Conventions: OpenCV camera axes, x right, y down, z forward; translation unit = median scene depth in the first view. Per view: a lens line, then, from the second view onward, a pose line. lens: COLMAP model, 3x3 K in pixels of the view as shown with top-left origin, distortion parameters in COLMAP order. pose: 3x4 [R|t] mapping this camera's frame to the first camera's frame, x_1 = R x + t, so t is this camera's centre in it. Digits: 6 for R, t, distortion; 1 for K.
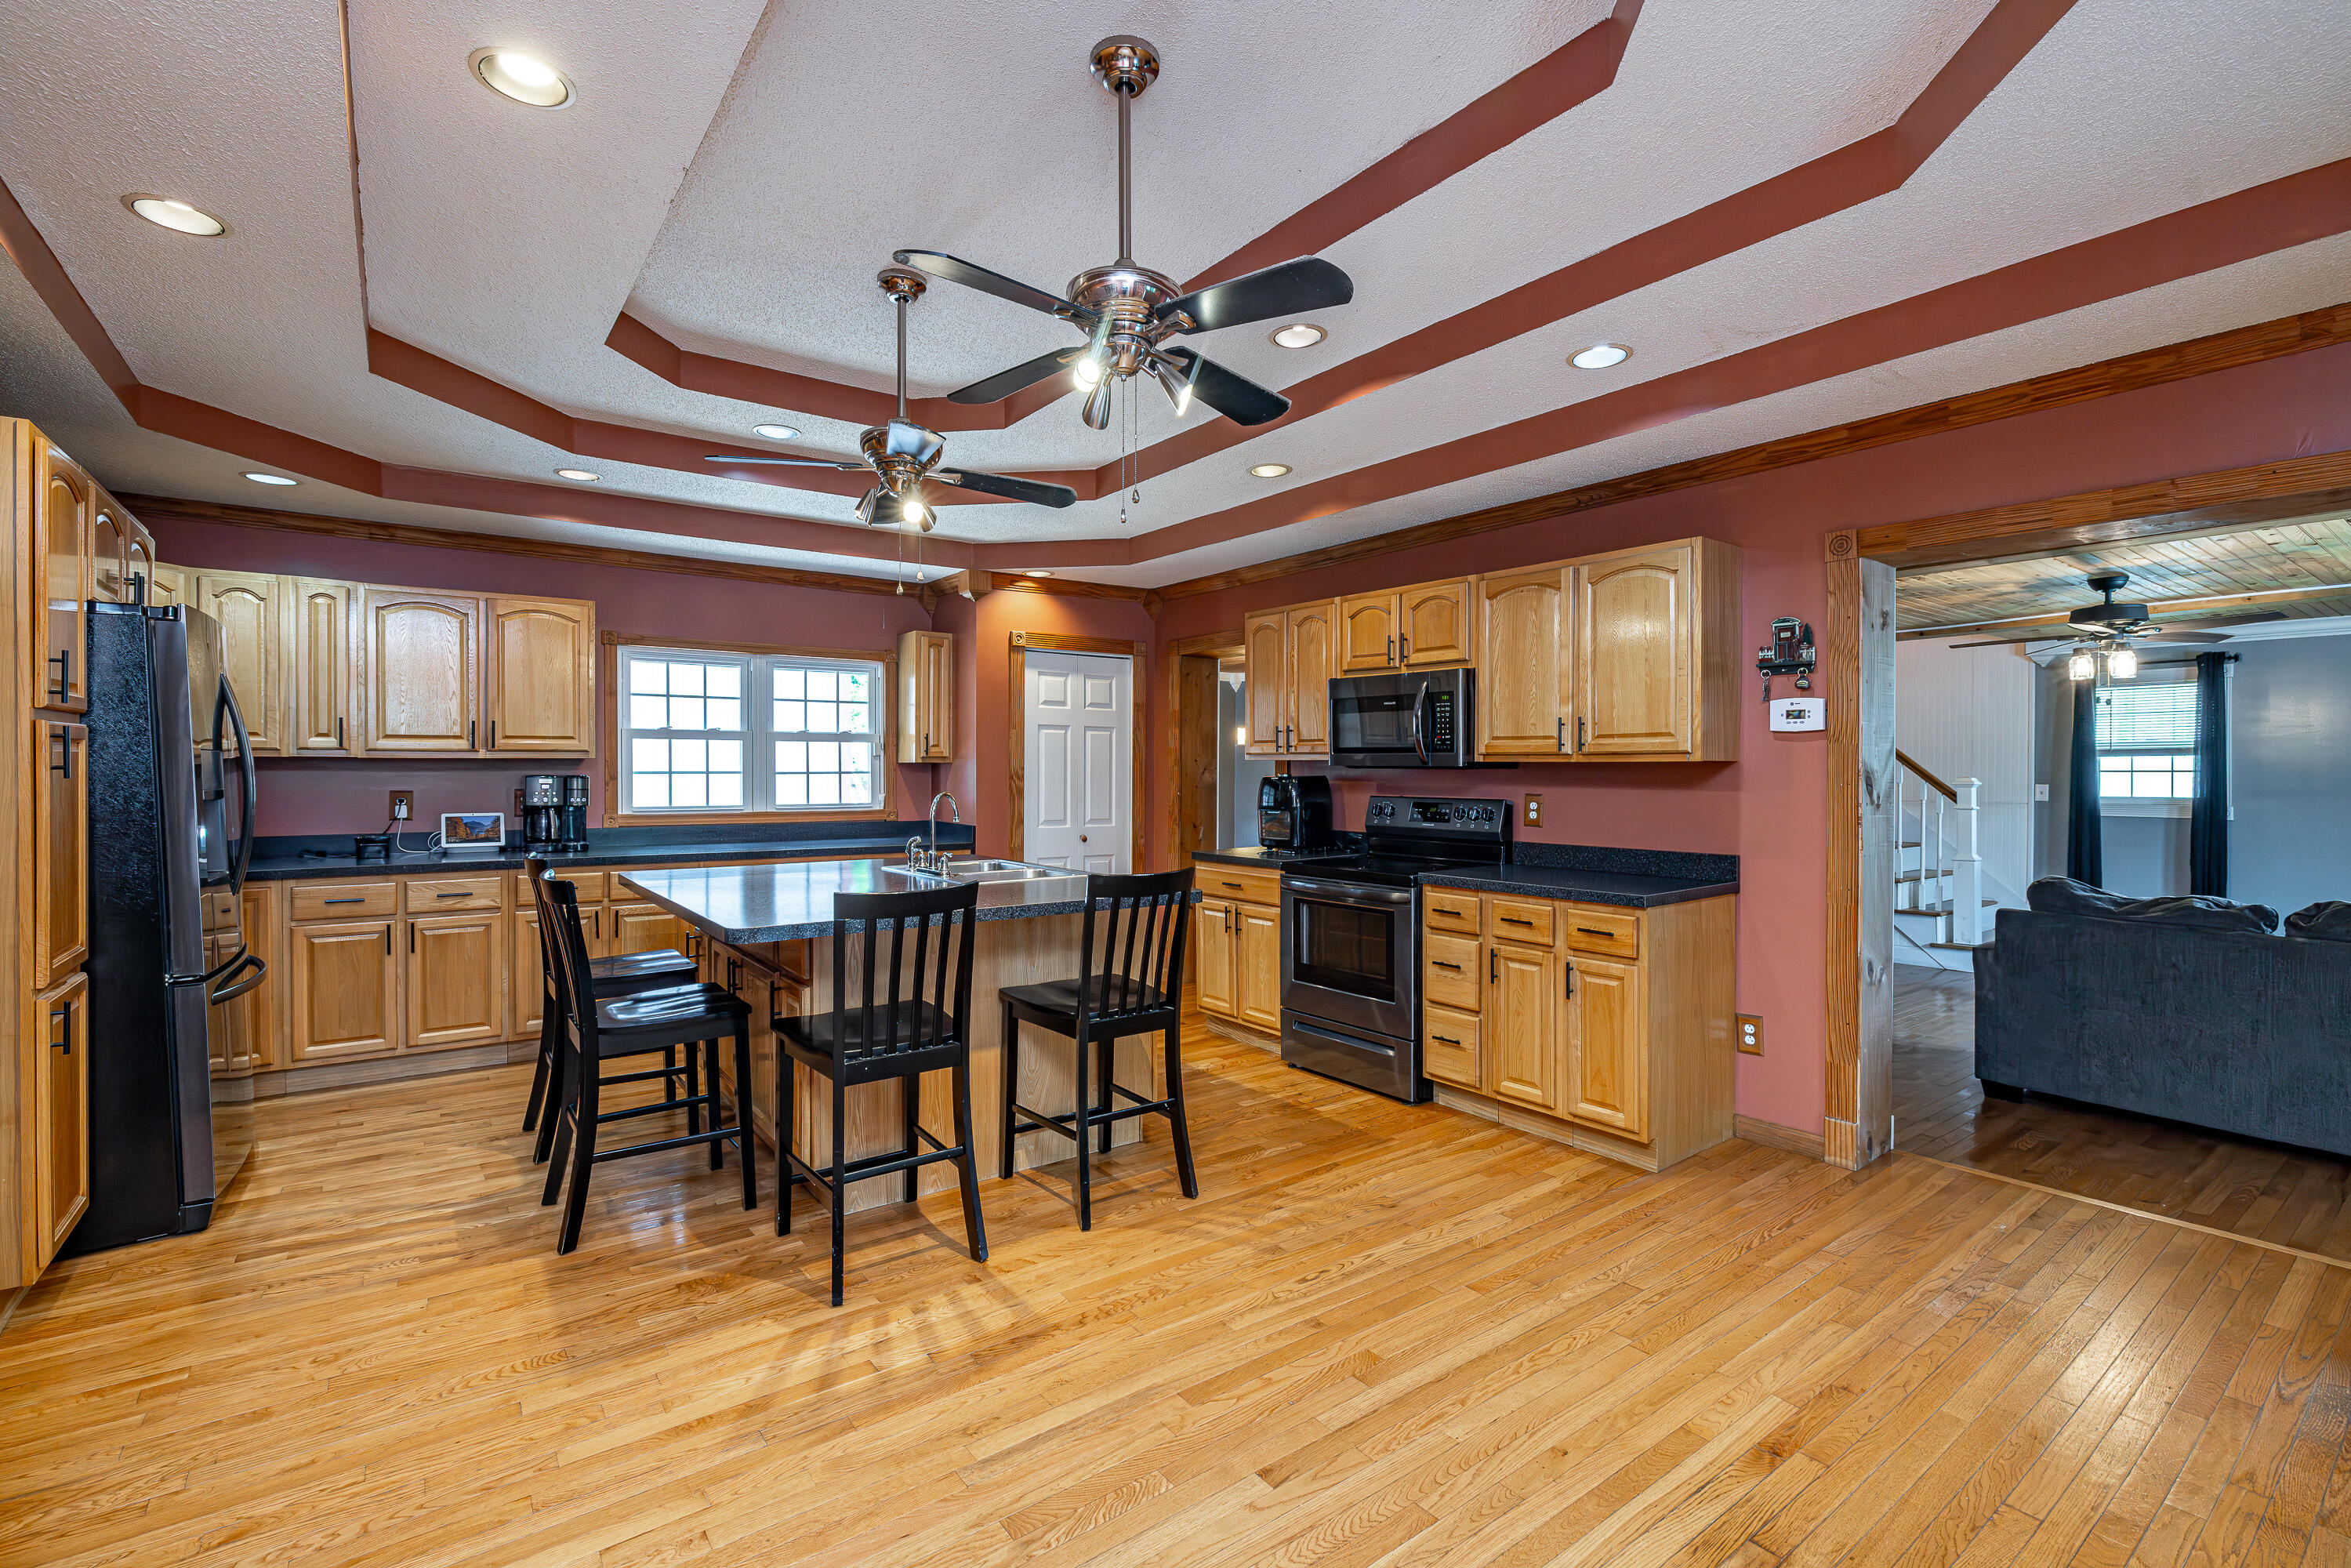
lens RADIAL K [[1043.0, 0, 1180.3], [0, 1043.0, 789.2], [0, 0, 1]] dist [0.001061, 0.000008]
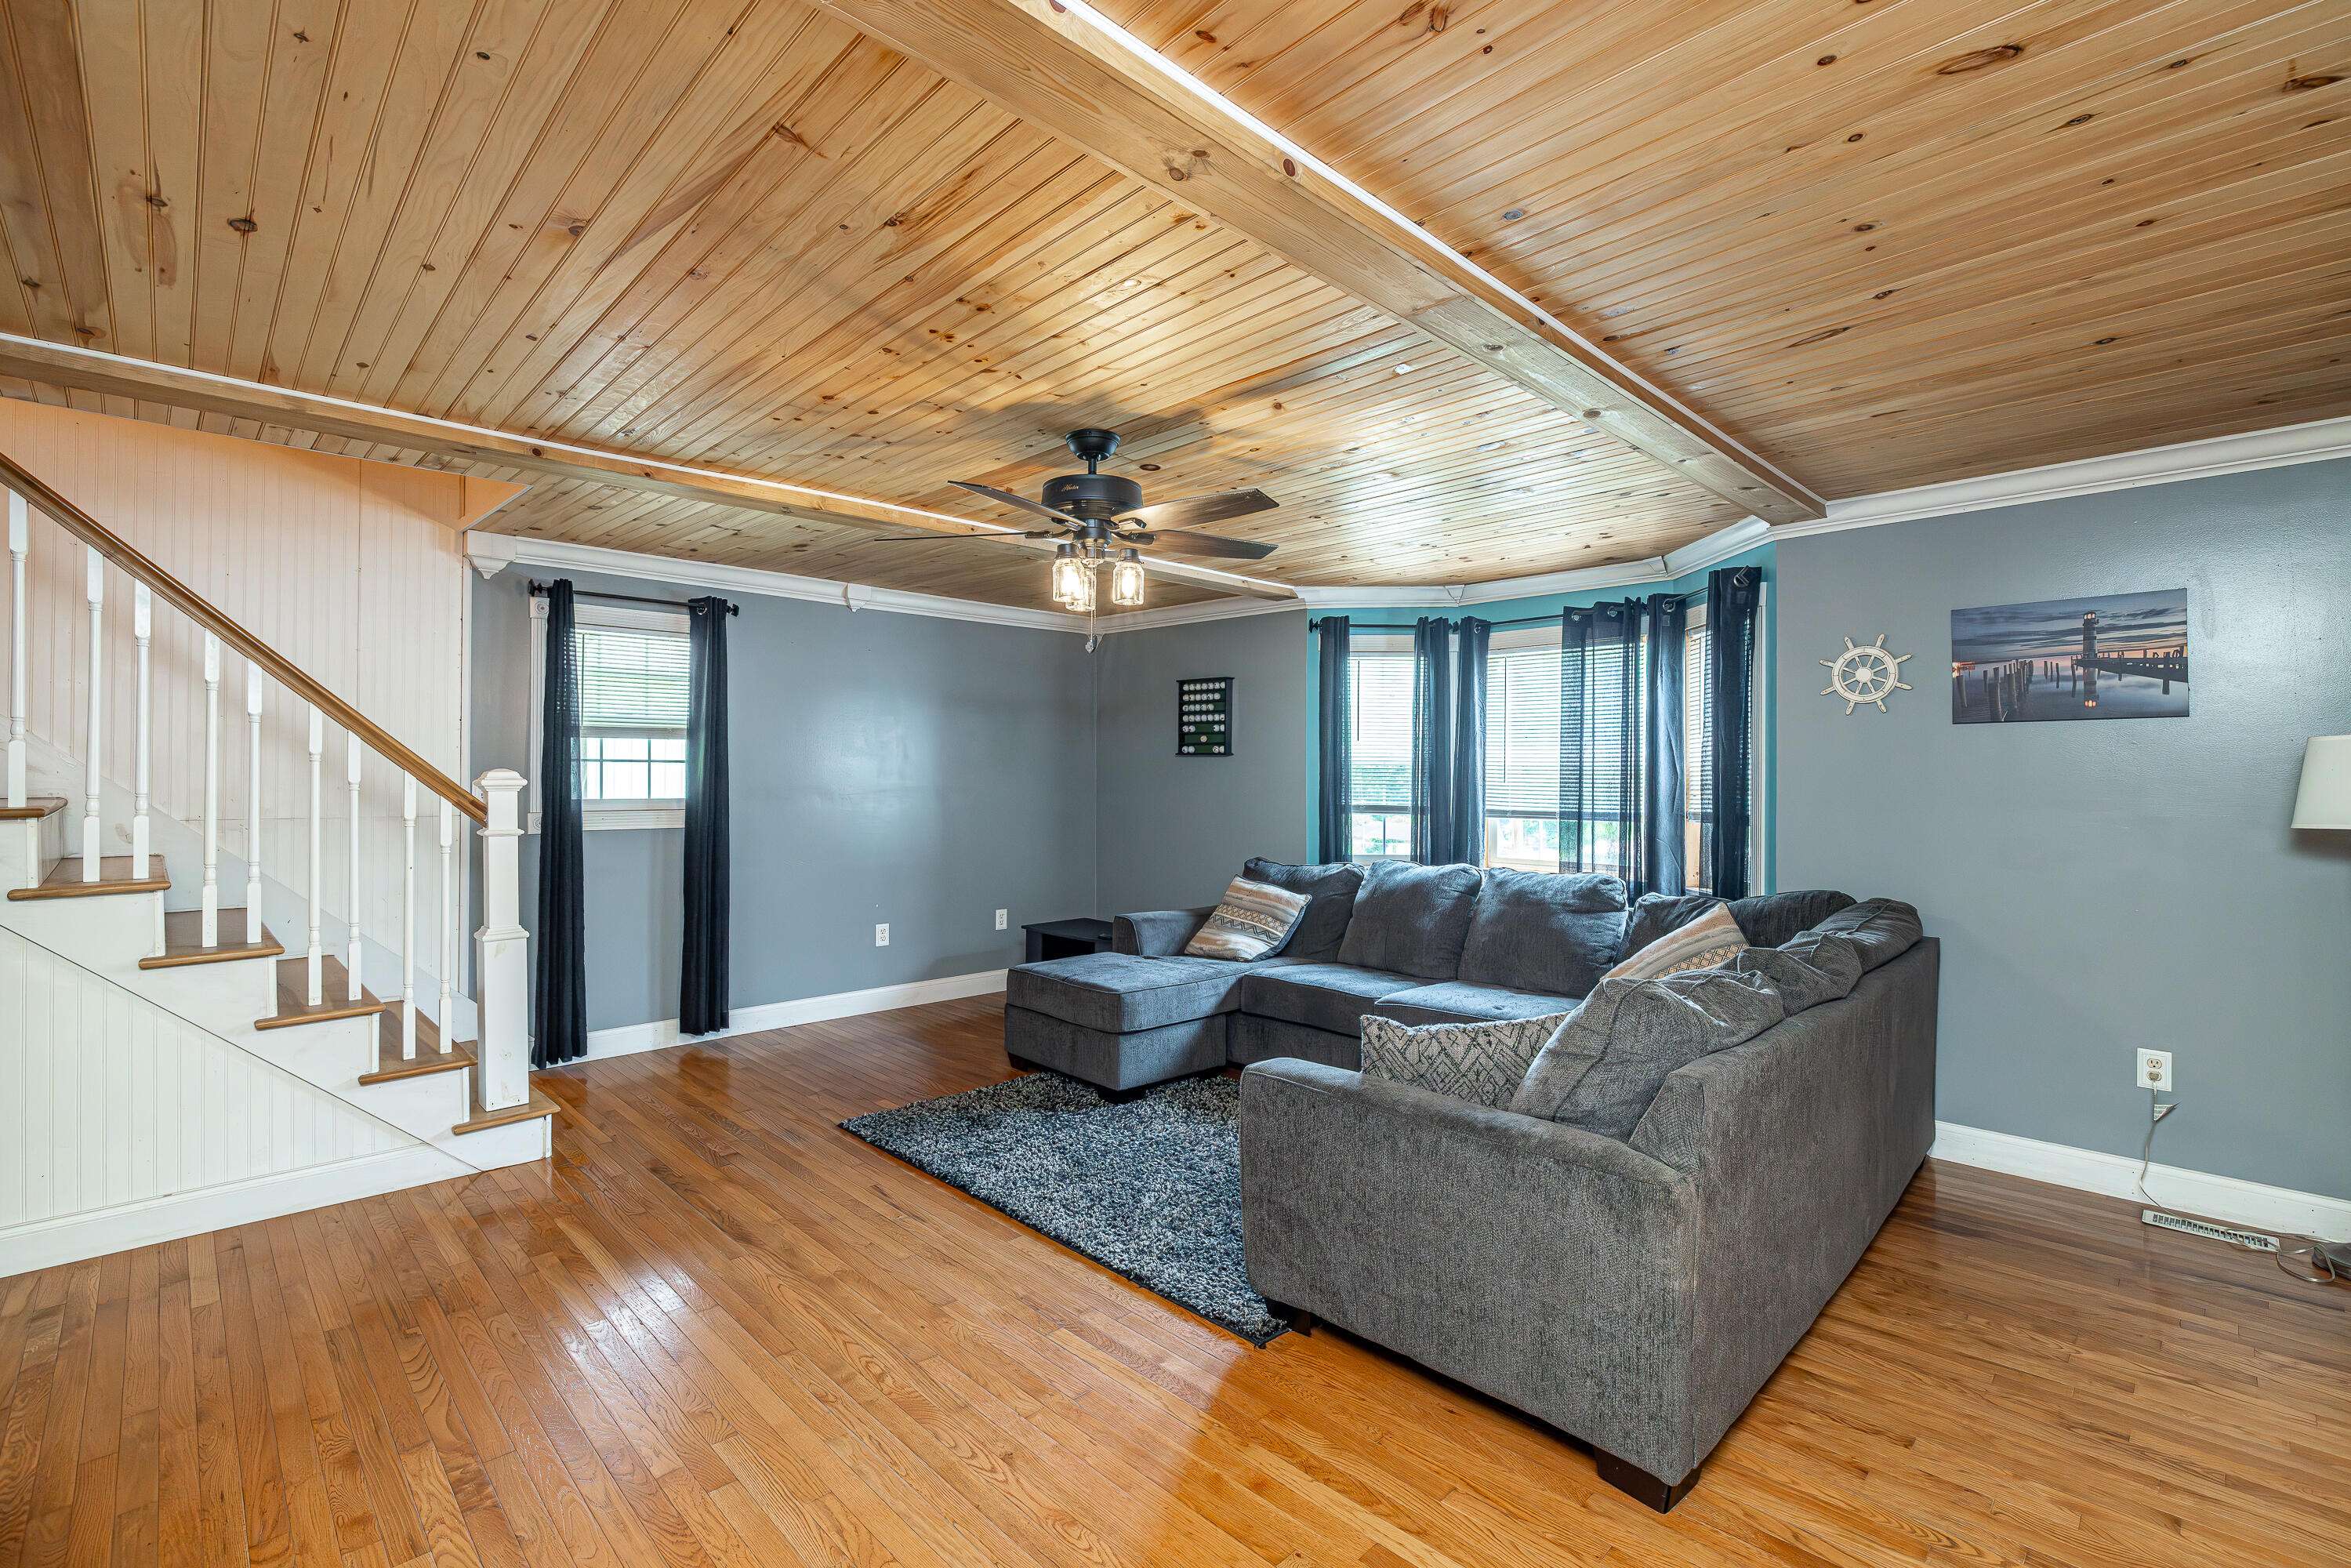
lens RADIAL K [[1043.0, 0, 1184.3], [0, 1043.0, 778.8], [0, 0, 1]] dist [0.001061, 0.000008]
pose [[-0.139649, -0.003640, 0.990194, 0.212085], [-0.000639, 0.999993, 0.003586, -0.007890], [-0.990201, -0.000132, -0.139650, 0.750557]]
